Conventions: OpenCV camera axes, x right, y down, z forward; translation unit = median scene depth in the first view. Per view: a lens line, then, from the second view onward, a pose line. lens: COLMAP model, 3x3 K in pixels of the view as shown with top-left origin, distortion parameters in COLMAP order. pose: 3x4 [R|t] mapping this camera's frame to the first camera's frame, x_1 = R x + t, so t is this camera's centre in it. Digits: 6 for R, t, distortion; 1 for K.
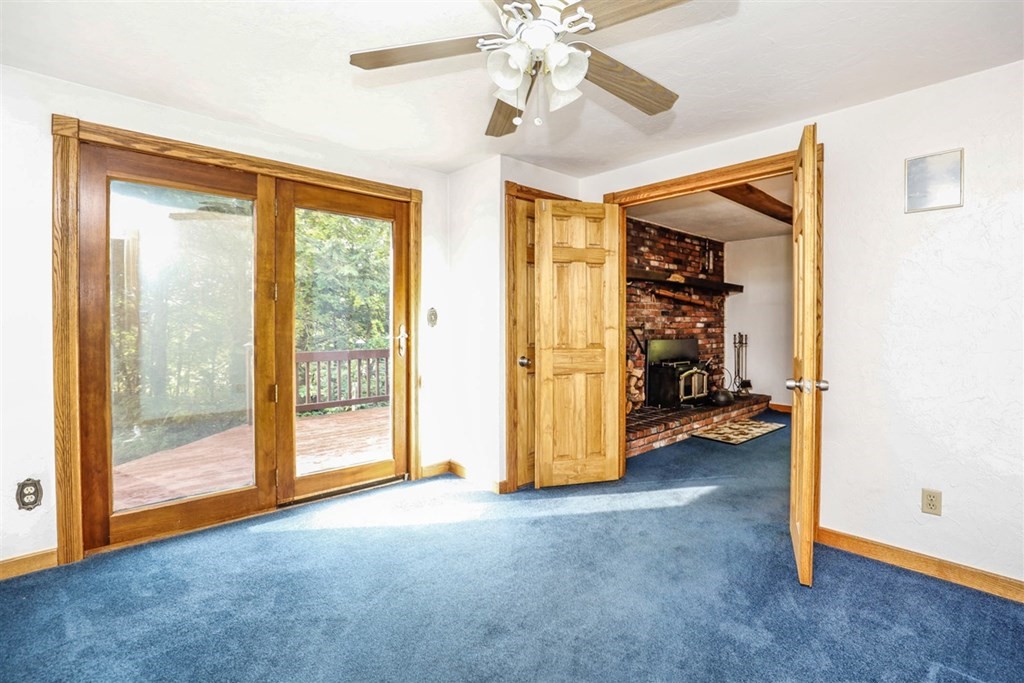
lens RADIAL K [[465.8, 0, 508.1], [0, 465.8, 328.0], [0, 0, 1]] dist [-0.033202, 0.000250]
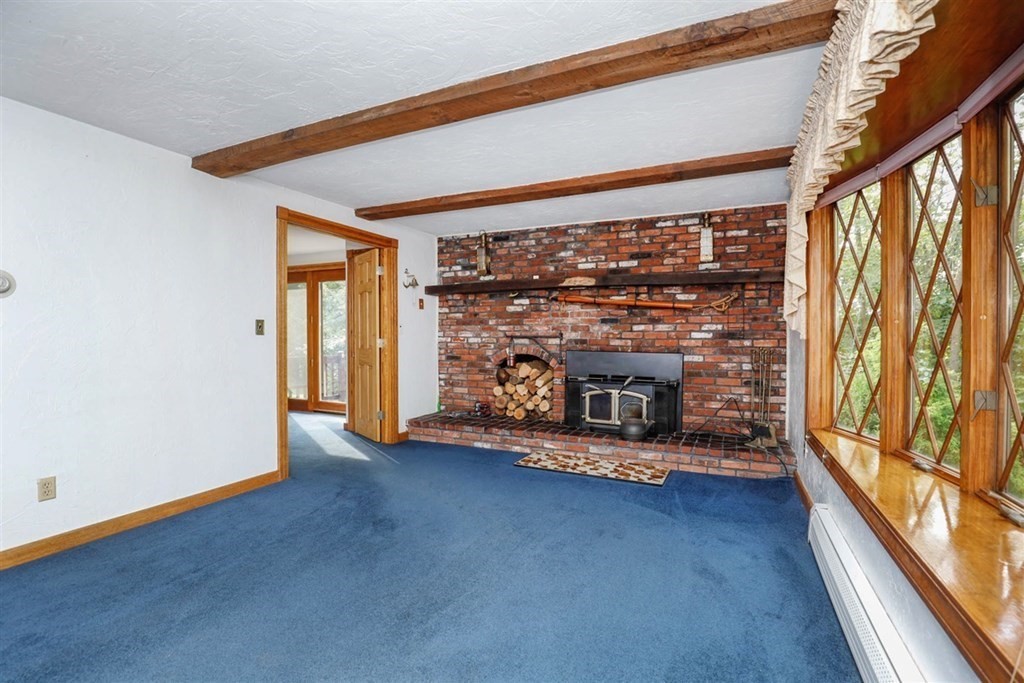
lens RADIAL K [[465.8, 0, 514.9], [0, 465.8, 338.2], [0, 0, 1]] dist [-0.033202, 0.000250]
pose [[0.408188, 0.005502, -0.912881, 1.082899], [-0.012457, 0.999922, 0.000456, 0.001829], [0.912813, 0.011185, 0.408225, 0.508813]]
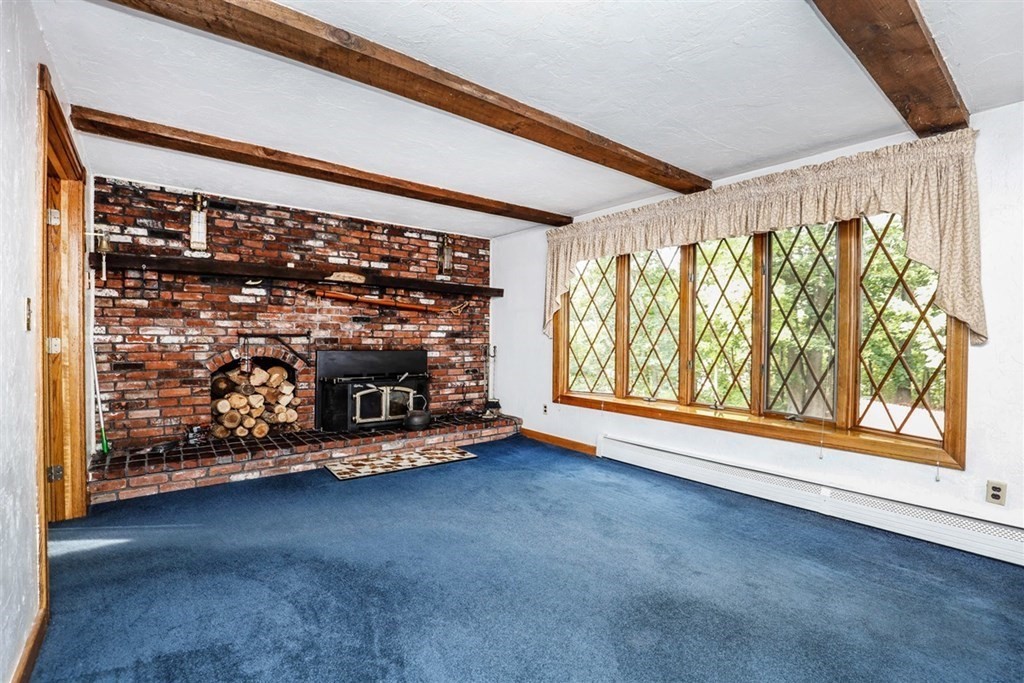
lens RADIAL K [[465.8, 0, 518.8], [0, 465.8, 341.2], [0, 0, 1]] dist [-0.033202, 0.000250]
pose [[0.999184, 0.009334, -0.039290, 0.682073], [-0.009344, 0.999956, -0.000067, 0.005216], [0.039288, 0.000435, 0.999228, 0.167421]]
